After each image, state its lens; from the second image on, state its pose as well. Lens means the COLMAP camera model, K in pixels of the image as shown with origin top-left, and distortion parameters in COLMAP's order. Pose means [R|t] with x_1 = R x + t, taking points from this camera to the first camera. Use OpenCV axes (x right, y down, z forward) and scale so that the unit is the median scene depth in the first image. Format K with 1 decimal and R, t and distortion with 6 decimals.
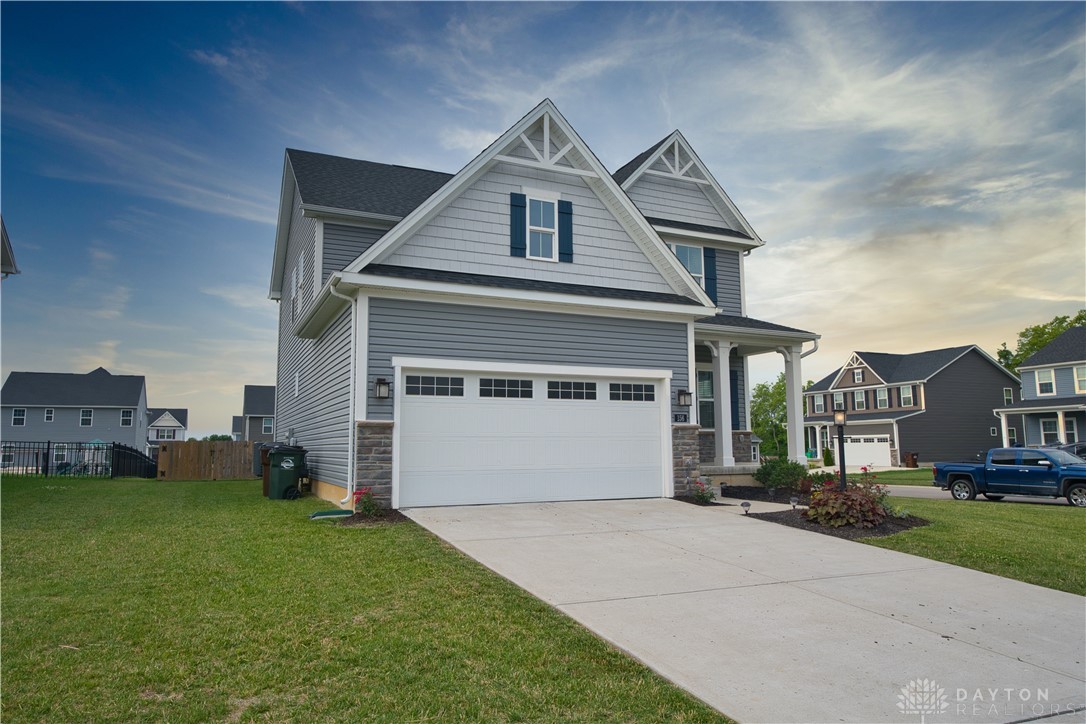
lens RADIAL K [[710.2, 0, 547.7], [0, 710.2, 362.4], [0, 0, 1]] dist [0.004003, 0.009757]
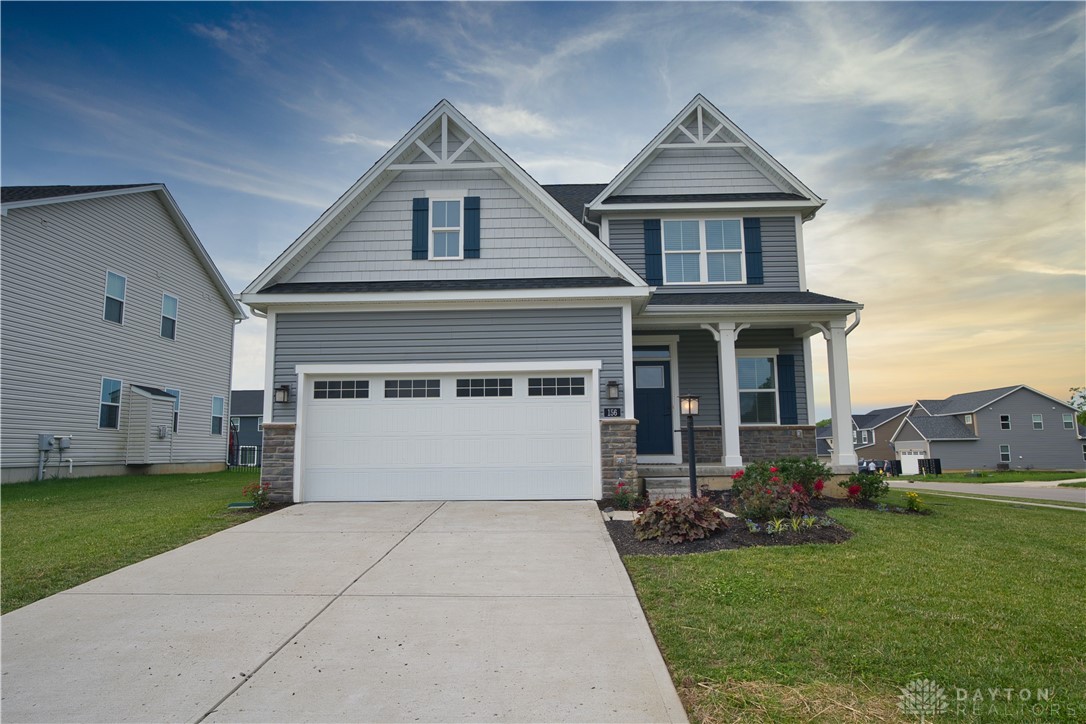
lens RADIAL K [[660.5, 0, 539.7], [0, 660.5, 362.5], [0, 0, 1]] dist [-0.005559, -0.000457]
pose [[0.892485, -0.061059, -0.446925, 0.503522], [0.059020, 0.998085, -0.018500, 0.025772], [0.447199, -0.009866, 0.894380, 0.214889]]
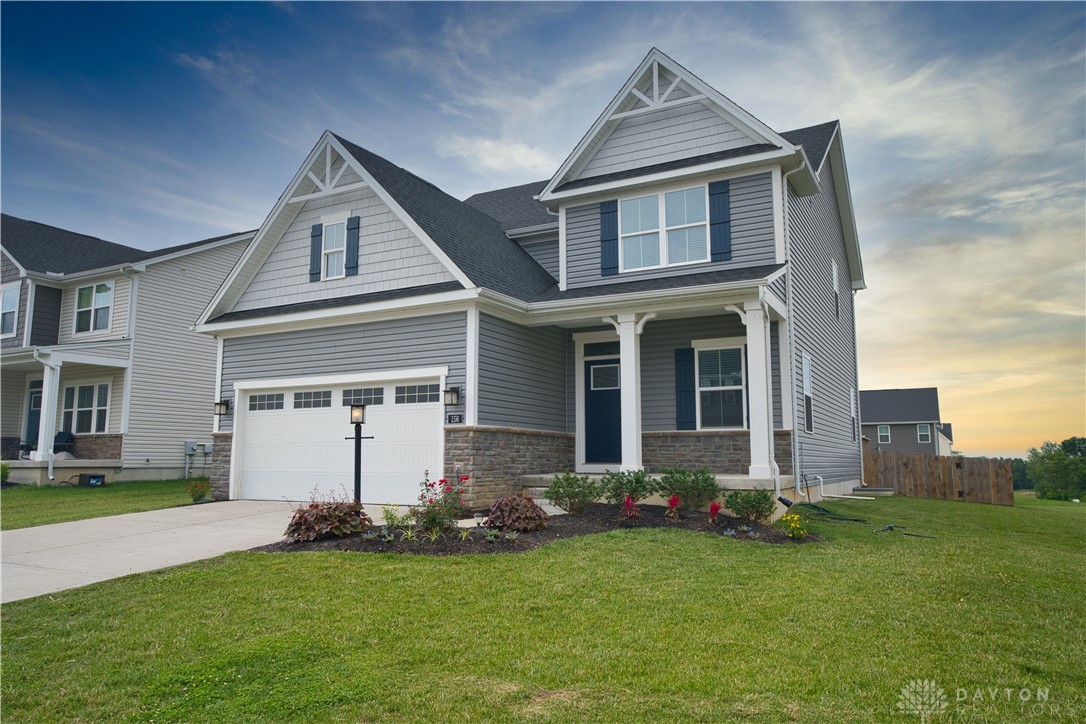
lens RADIAL K [[752.9, 0, 542.2], [0, 752.9, 357.5], [0, 0, 1]] dist [0.018004, 0.003084]
pose [[0.585559, -0.101399, -0.804263, 1.057783], [0.095187, 0.993883, -0.056003, 0.067589], [0.805022, -0.043762, 0.591628, 0.553357]]
